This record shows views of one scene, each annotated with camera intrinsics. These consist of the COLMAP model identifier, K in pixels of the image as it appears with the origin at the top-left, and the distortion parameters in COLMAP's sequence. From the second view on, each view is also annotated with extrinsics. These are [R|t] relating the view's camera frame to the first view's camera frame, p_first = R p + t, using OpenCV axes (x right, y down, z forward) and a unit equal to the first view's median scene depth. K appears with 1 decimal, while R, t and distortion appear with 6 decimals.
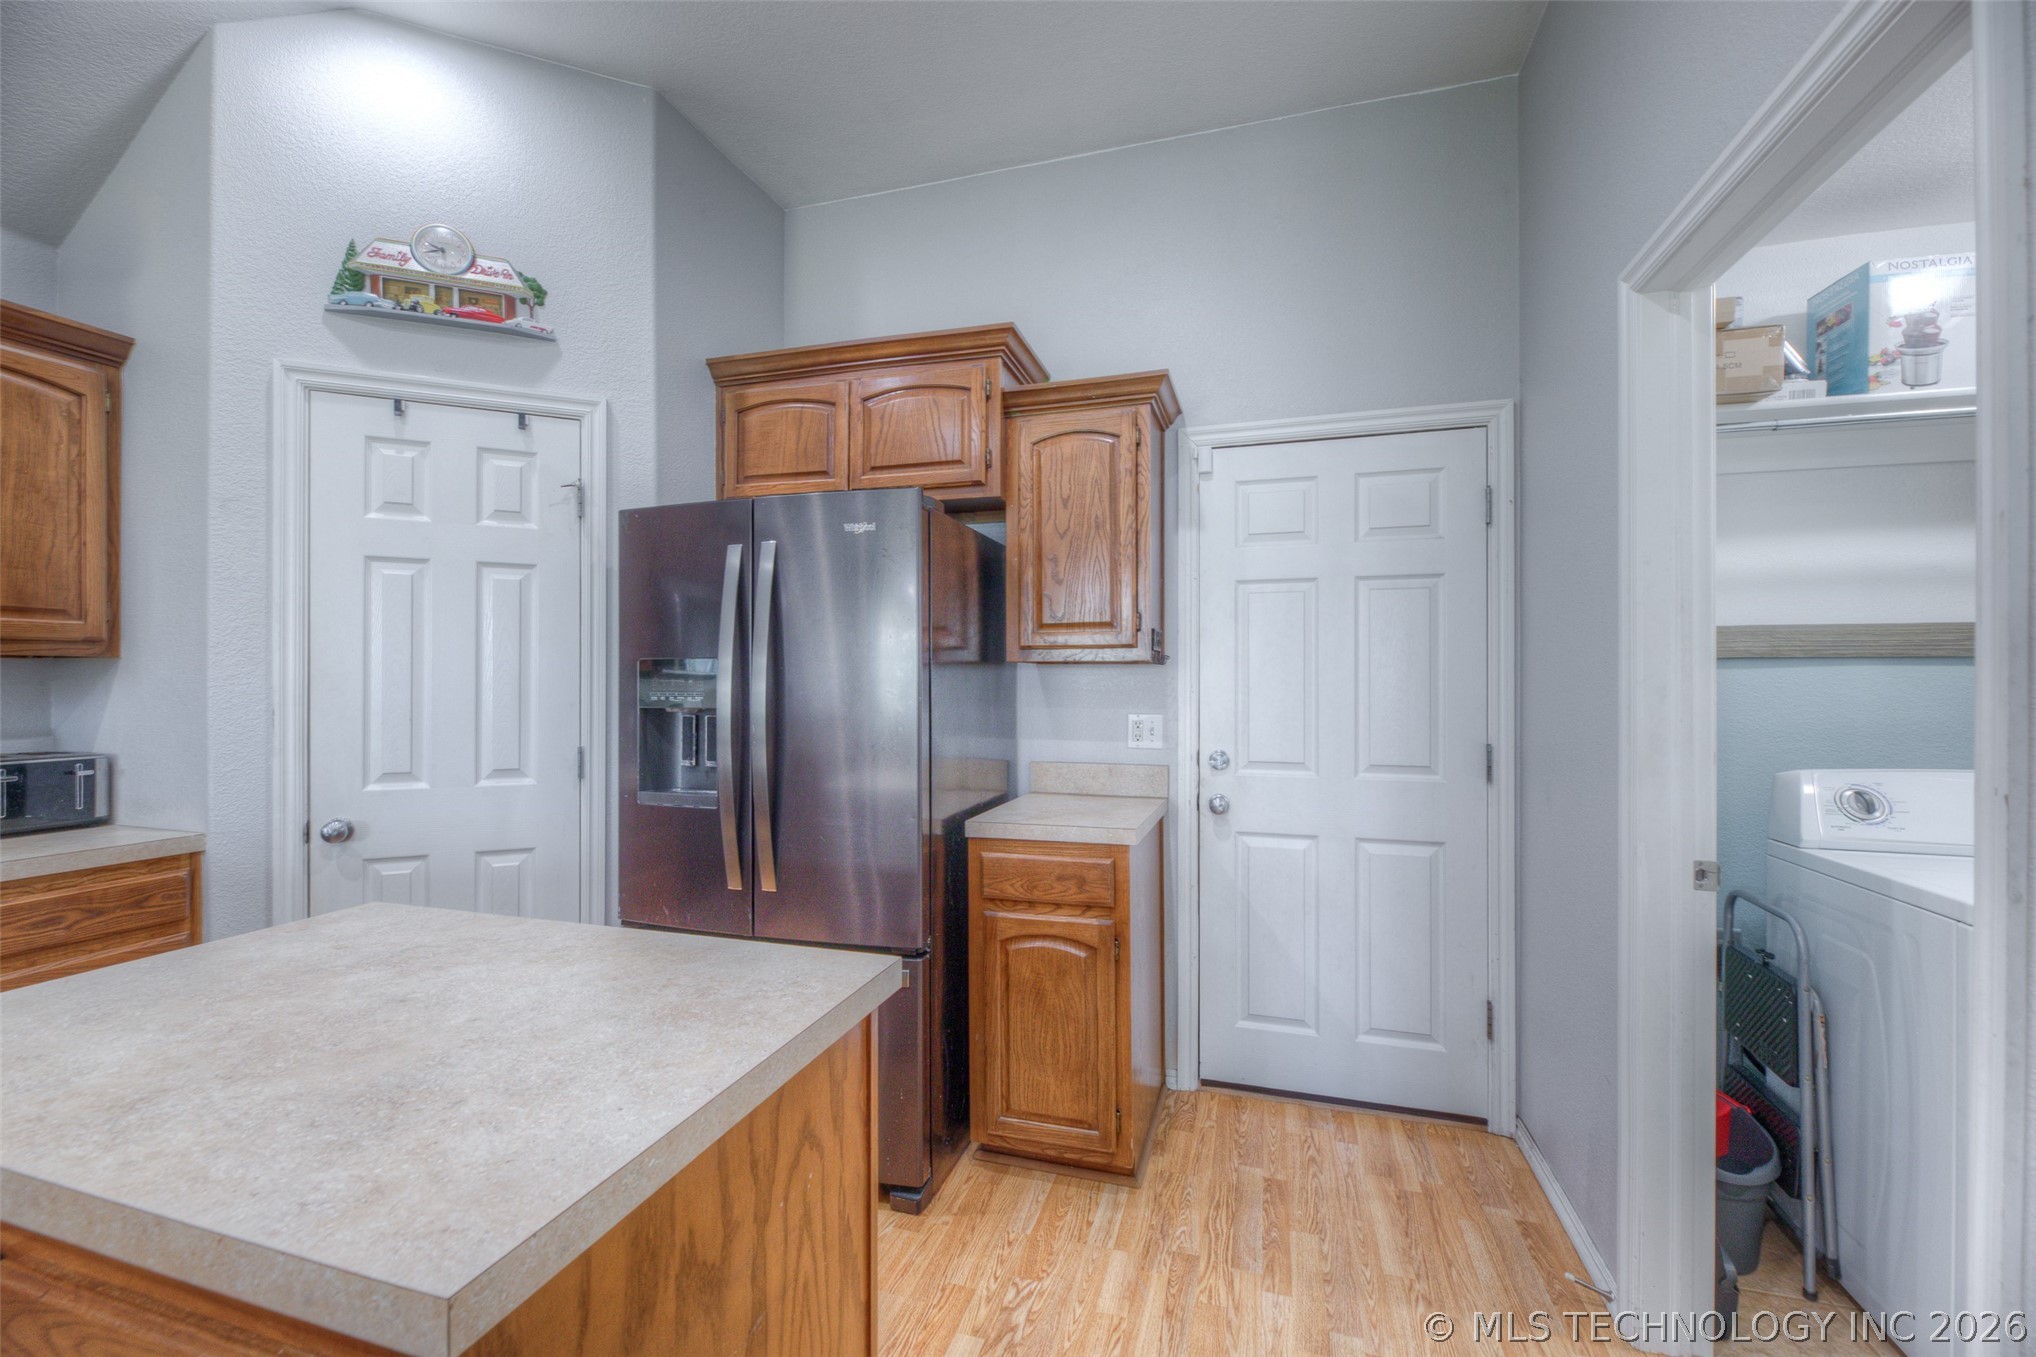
lens RADIAL K [[817.5, 0, 967.5], [0, 817.5, 676.4], [0, 0, 1]] dist [0.005342, -0.002578]
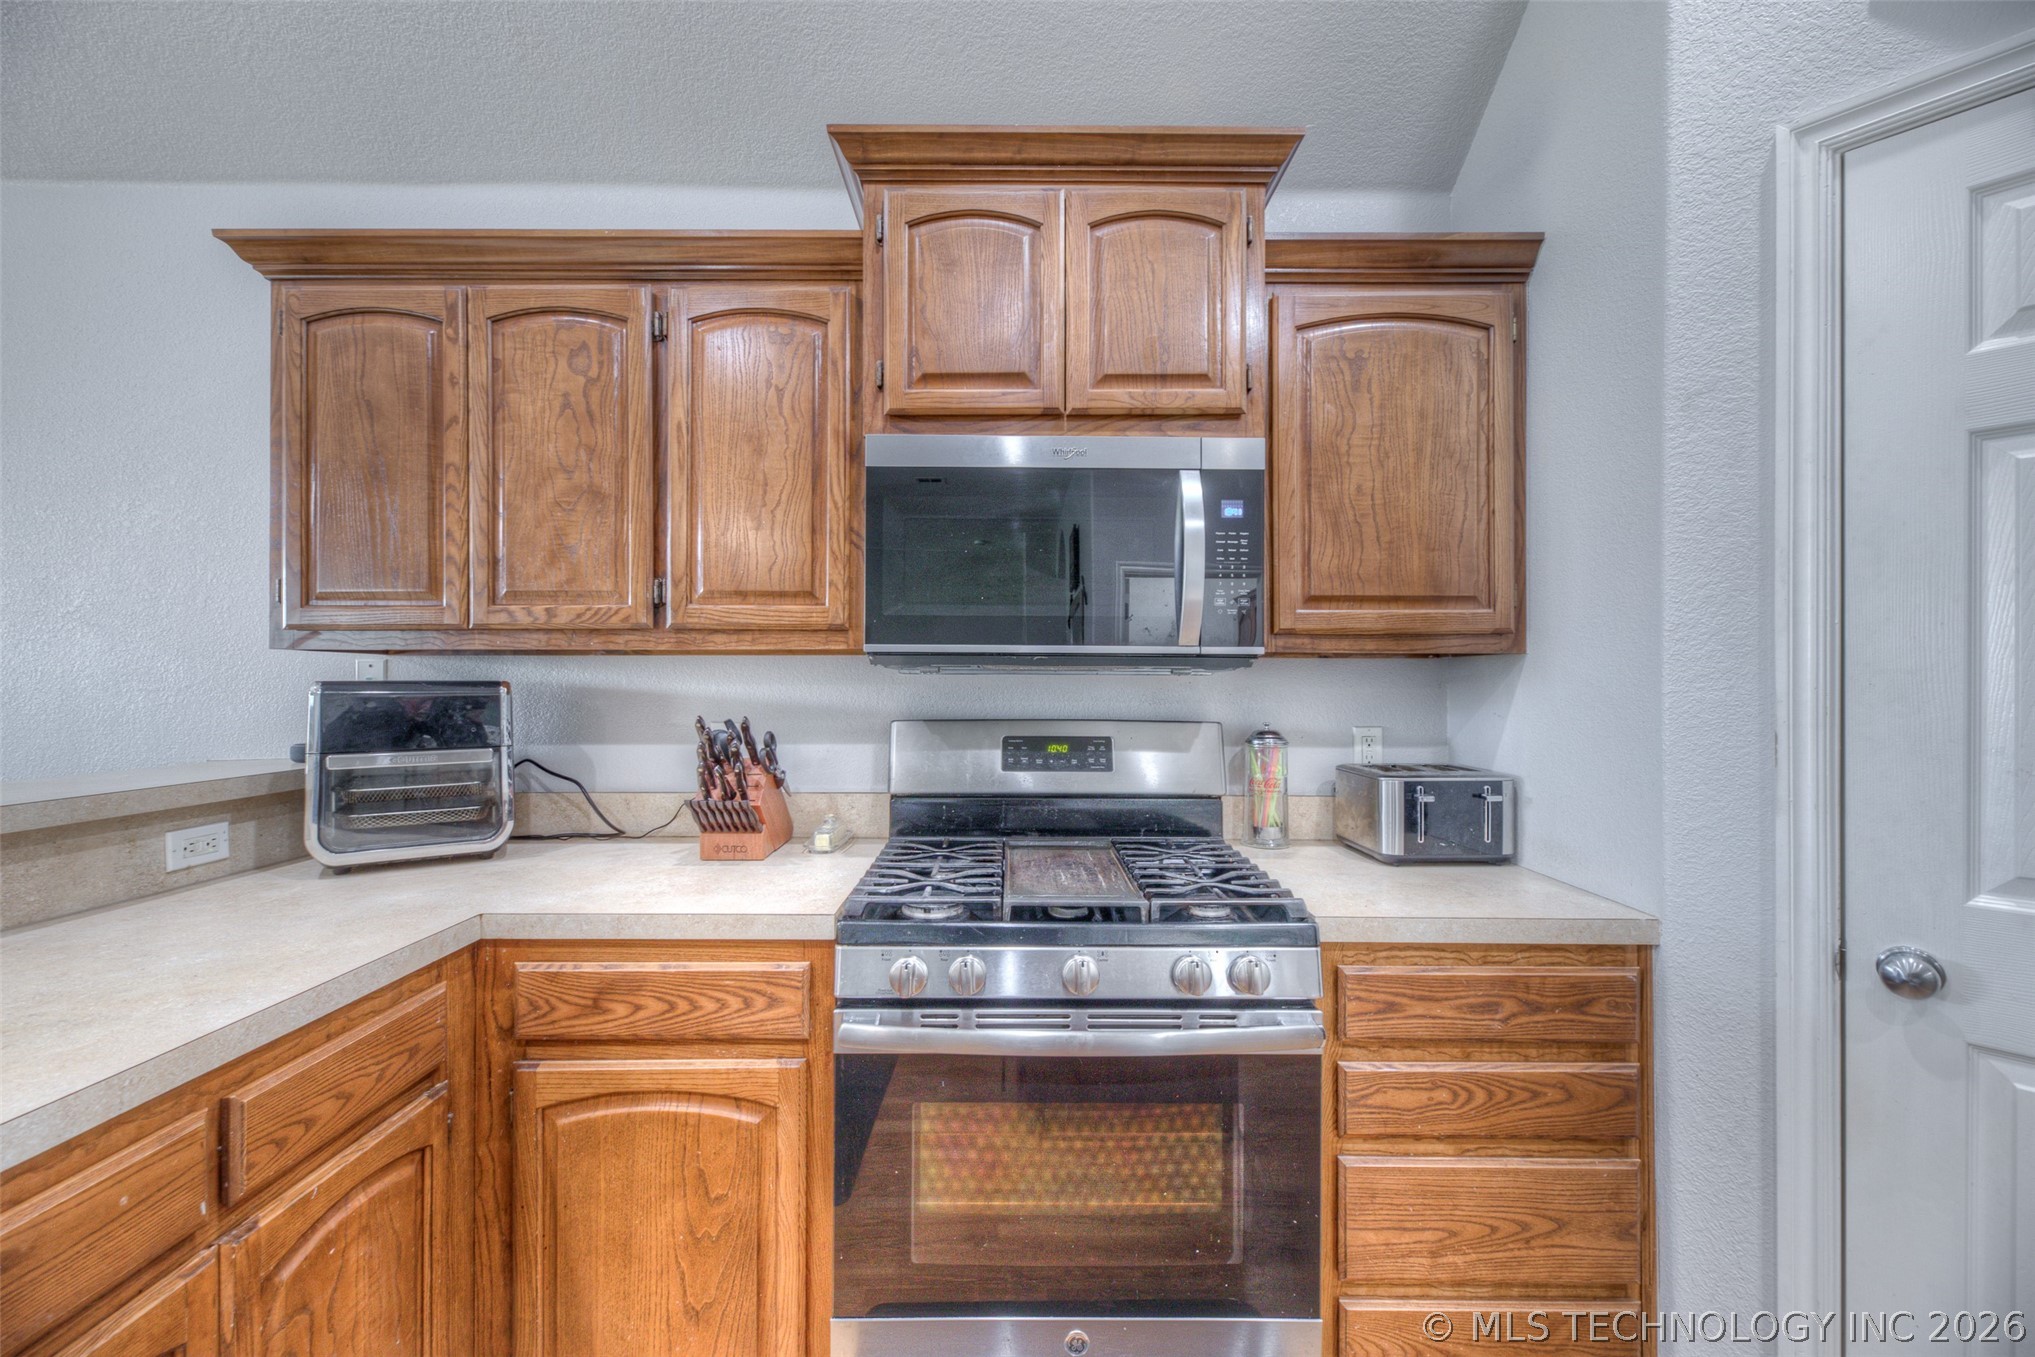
lens RADIAL K [[817.1, 0, 1020.2], [0, 817.1, 681.4], [0, 0, 1]] dist [0.005342, -0.002578]
pose [[0.314556, -0.002295, -0.949236, -0.468479], [0.001834, 0.999997, -0.001810, 0.003982], [0.949237, -0.001172, 0.314559, 0.312999]]
